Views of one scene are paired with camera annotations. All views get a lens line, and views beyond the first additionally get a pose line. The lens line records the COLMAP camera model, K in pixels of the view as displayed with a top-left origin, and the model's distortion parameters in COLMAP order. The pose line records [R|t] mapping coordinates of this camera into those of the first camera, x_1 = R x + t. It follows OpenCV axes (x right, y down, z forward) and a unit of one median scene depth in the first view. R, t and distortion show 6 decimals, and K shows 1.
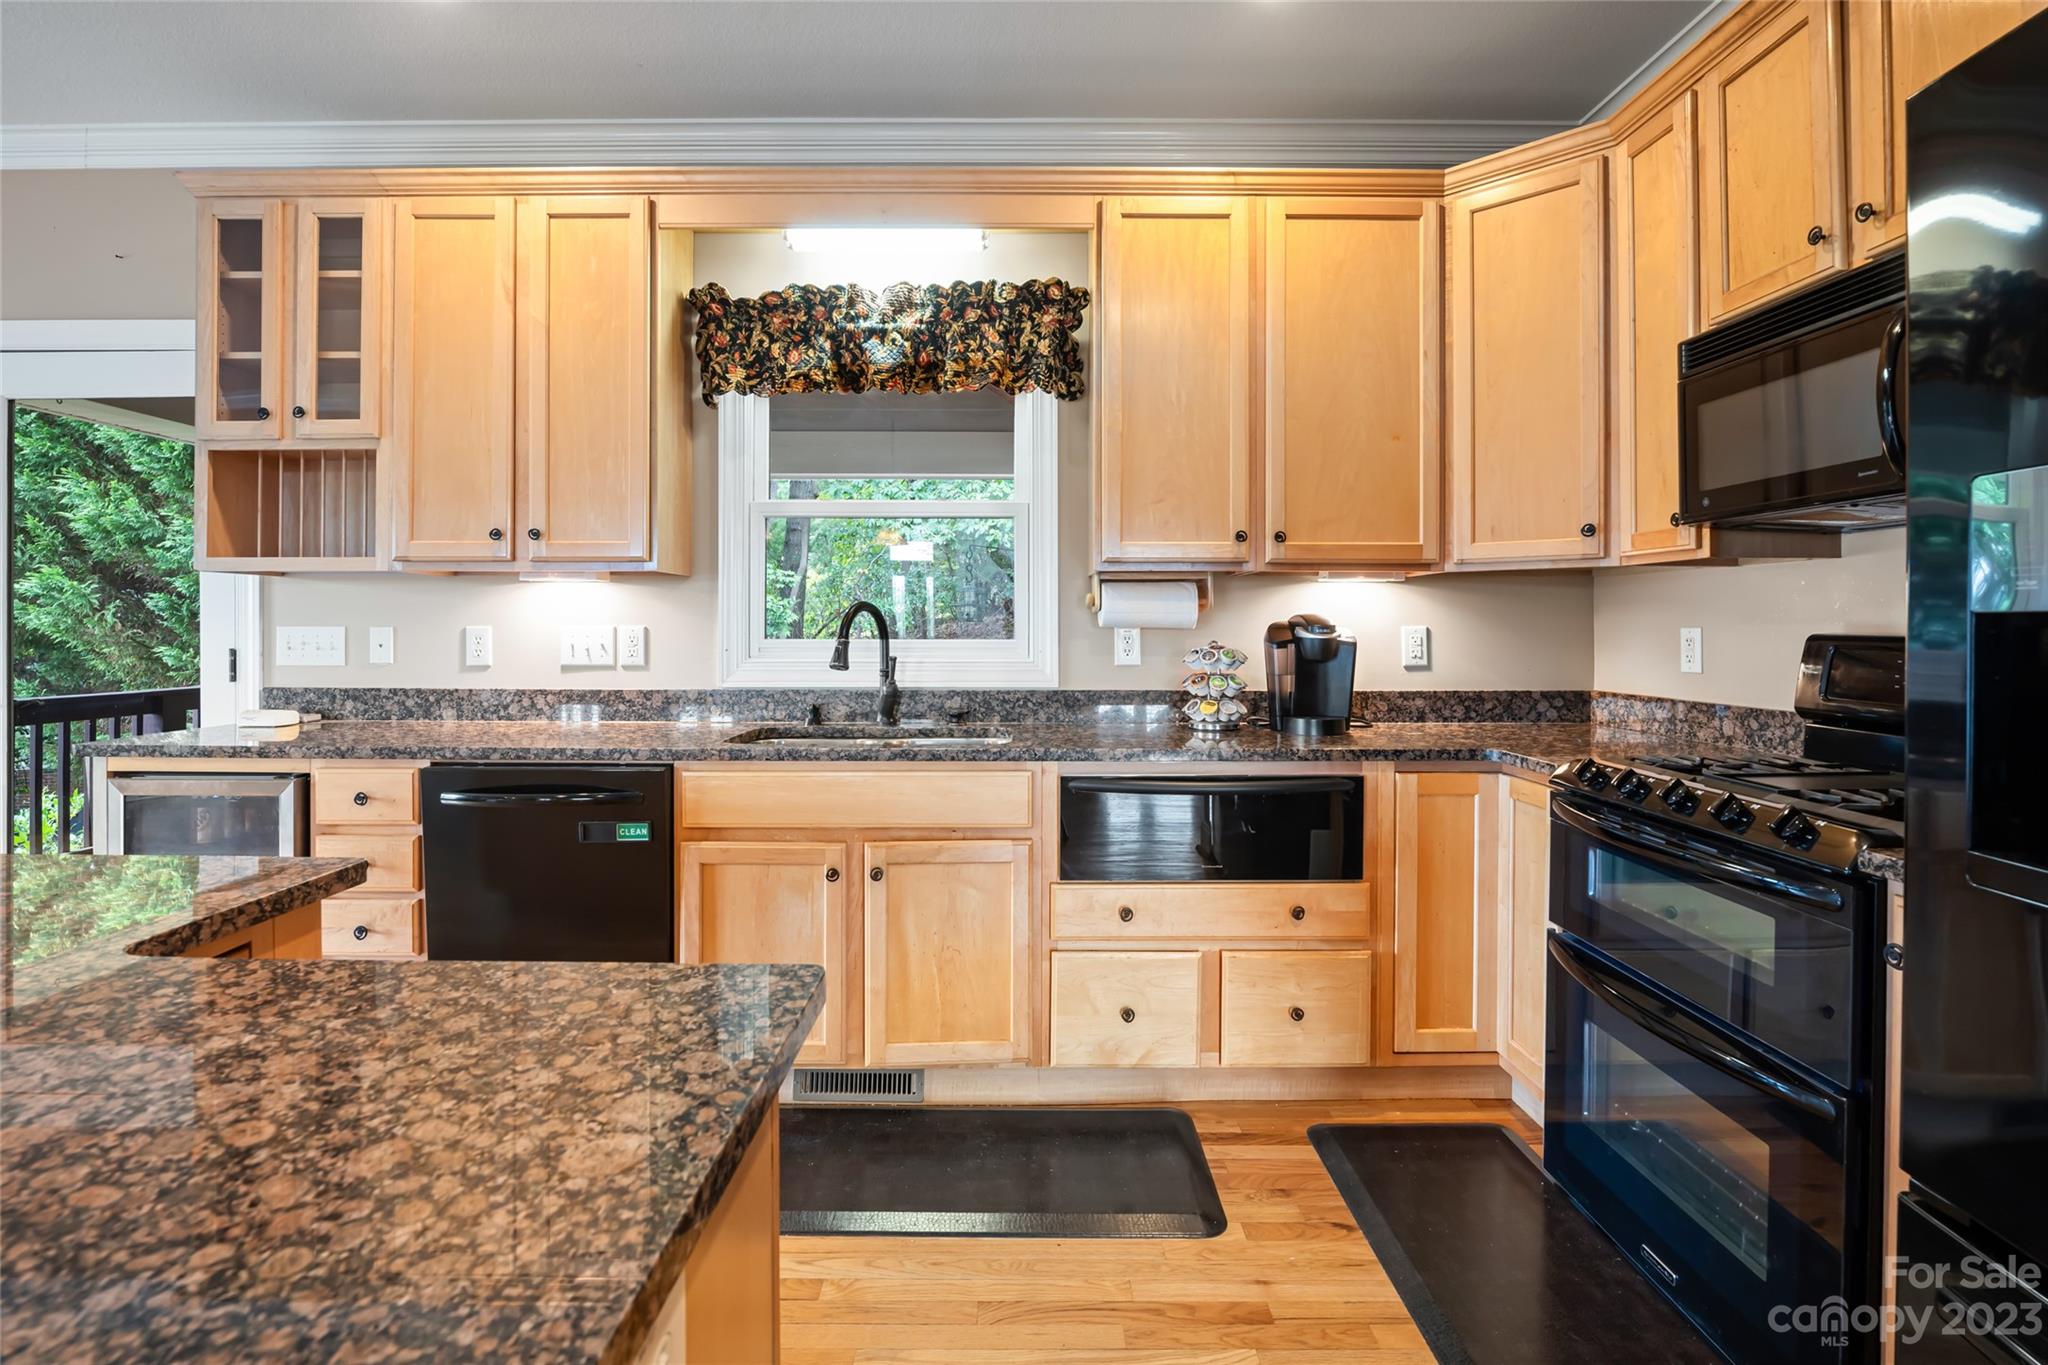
lens RADIAL K [[955.8, 0, 1022.0], [0, 955.8, 624.2], [0, 0, 1]] dist [-0.024296, 0.001517]
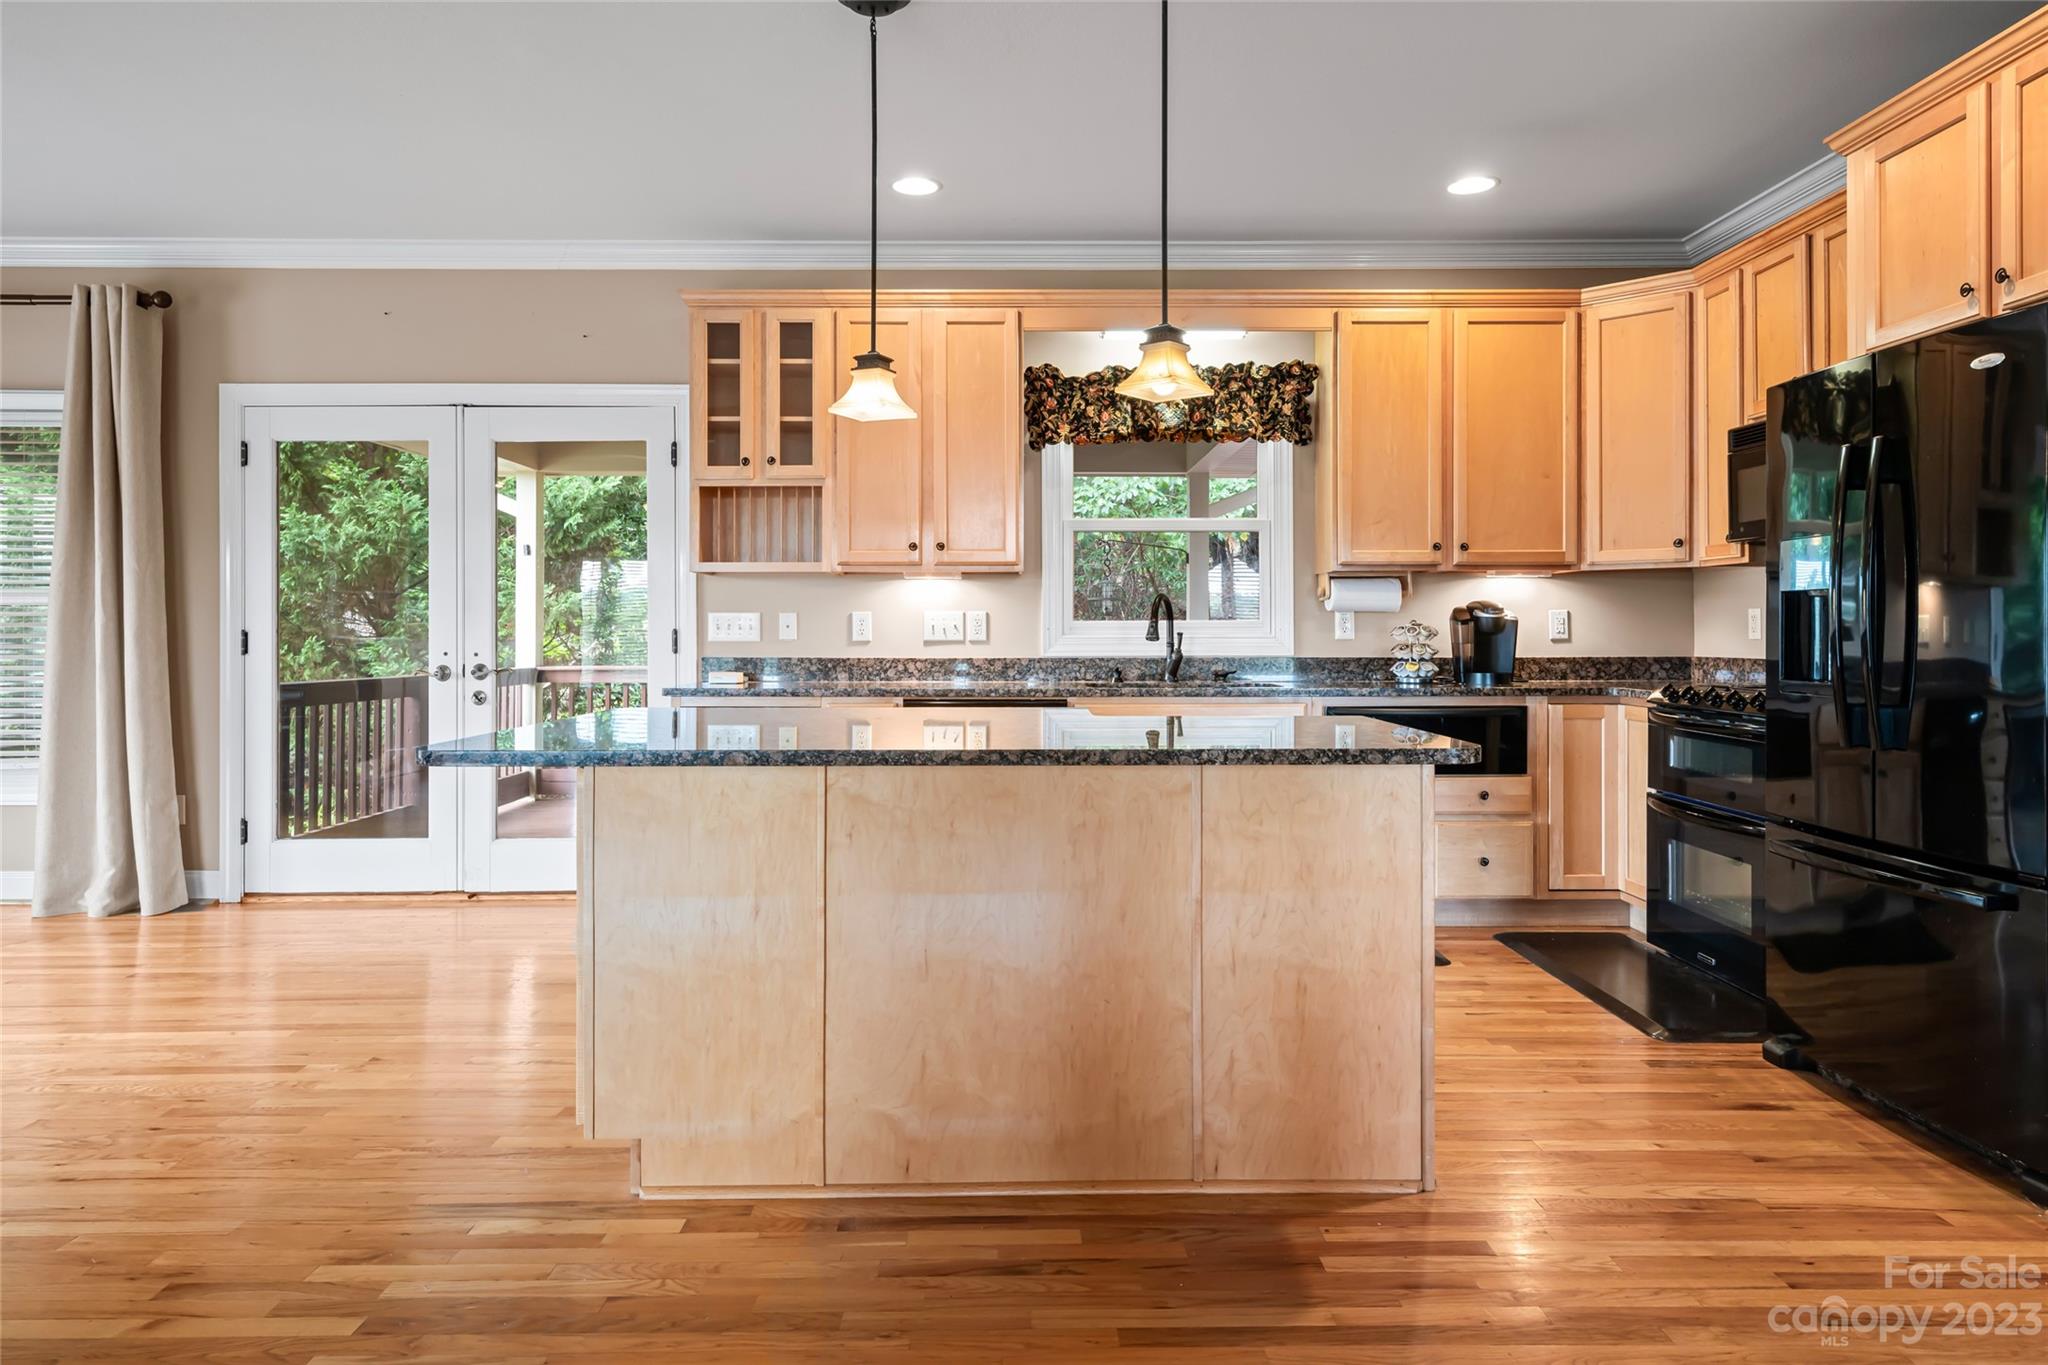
lens RADIAL K [[1284.9, 0, 1006.4], [0, 1284.9, 619.0], [0, 0, 1]] dist [0.026240, -0.007942]
pose [[0.999980, -0.002374, -0.005849, -0.394107], [0.002325, 0.999962, -0.008365, 0.030668], [0.005869, 0.008351, 0.999948, -0.913779]]
